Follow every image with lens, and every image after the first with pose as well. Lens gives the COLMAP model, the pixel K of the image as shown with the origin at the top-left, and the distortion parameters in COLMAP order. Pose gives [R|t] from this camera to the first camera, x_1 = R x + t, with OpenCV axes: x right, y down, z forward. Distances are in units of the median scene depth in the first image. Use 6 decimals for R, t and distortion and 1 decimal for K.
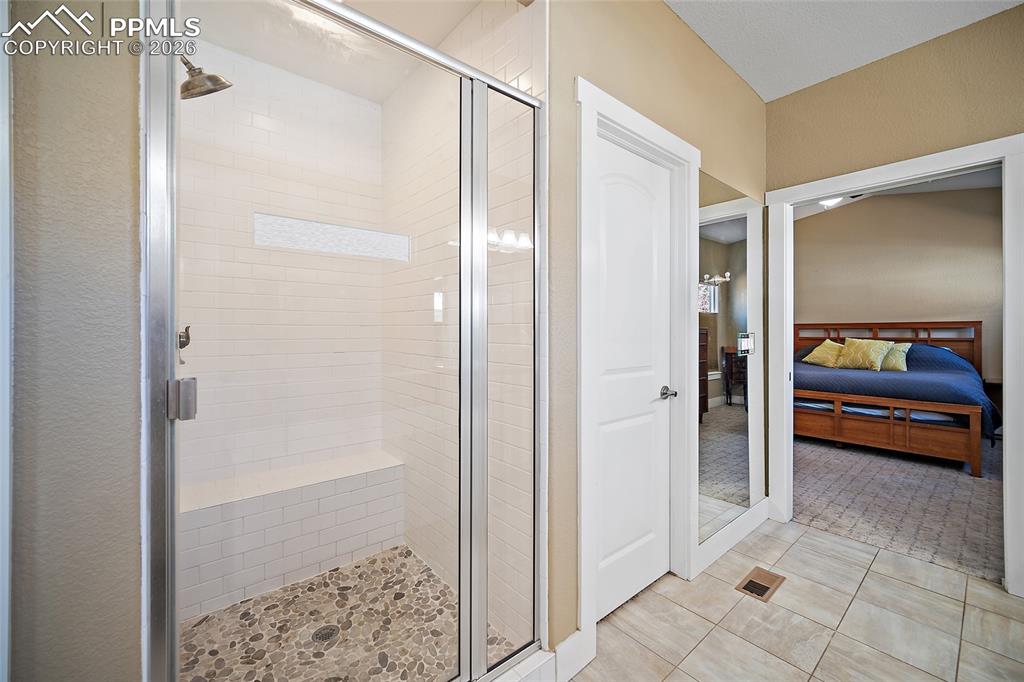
lens RADIAL K [[410.4, 0, 512.6], [0, 410.4, 332.4], [0, 0, 1]] dist [-0.001836, 0.000685]
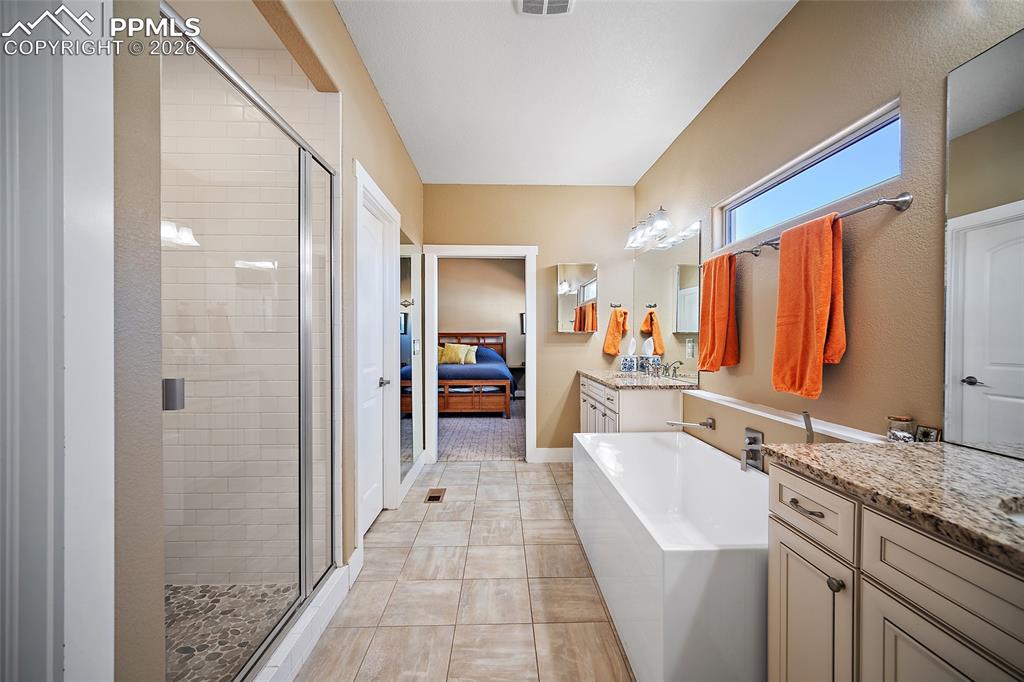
lens RADIAL K [[410.4, 0, 512.7], [0, 410.4, 340.9], [0, 0, 1]] dist [-0.001836, 0.000685]
pose [[0.620050, -0.003630, 0.784554, -0.376056], [0.000577, 0.999991, 0.004170, -0.000364], [-0.784562, -0.002133, 0.620046, -0.188517]]
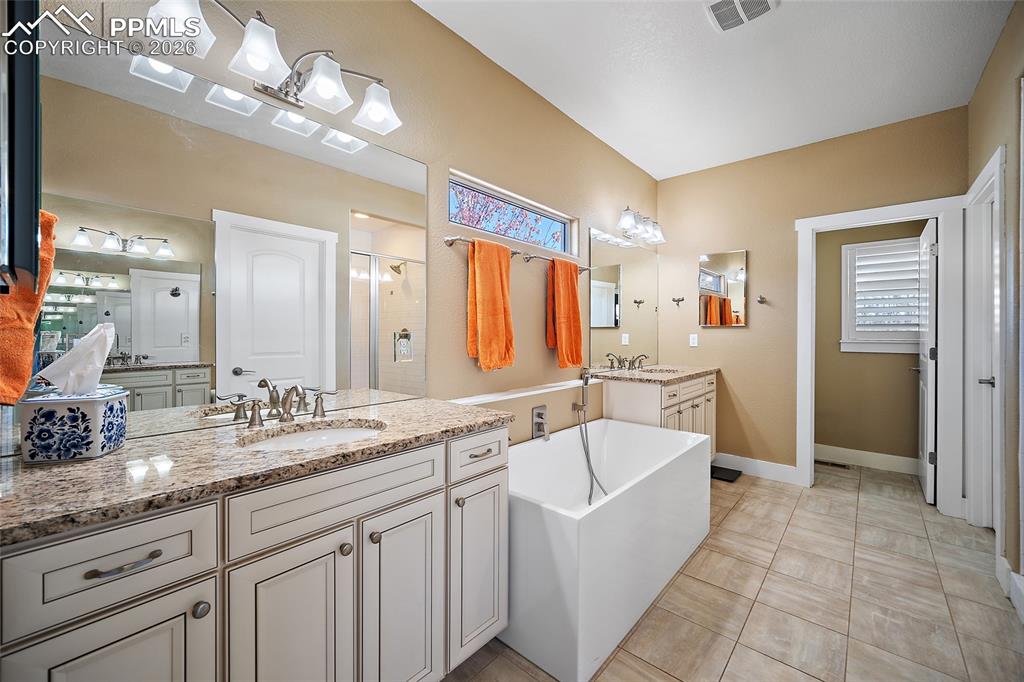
lens RADIAL K [[410.4, 0, 511.9], [0, 410.4, 335.2], [0, 0, 1]] dist [-0.001836, 0.000685]
pose [[-0.988124, -0.002270, -0.153639, 0.796276], [-0.003443, 0.999967, 0.007371, -0.003226], [0.153617, 0.007812, -0.988100, 0.932298]]
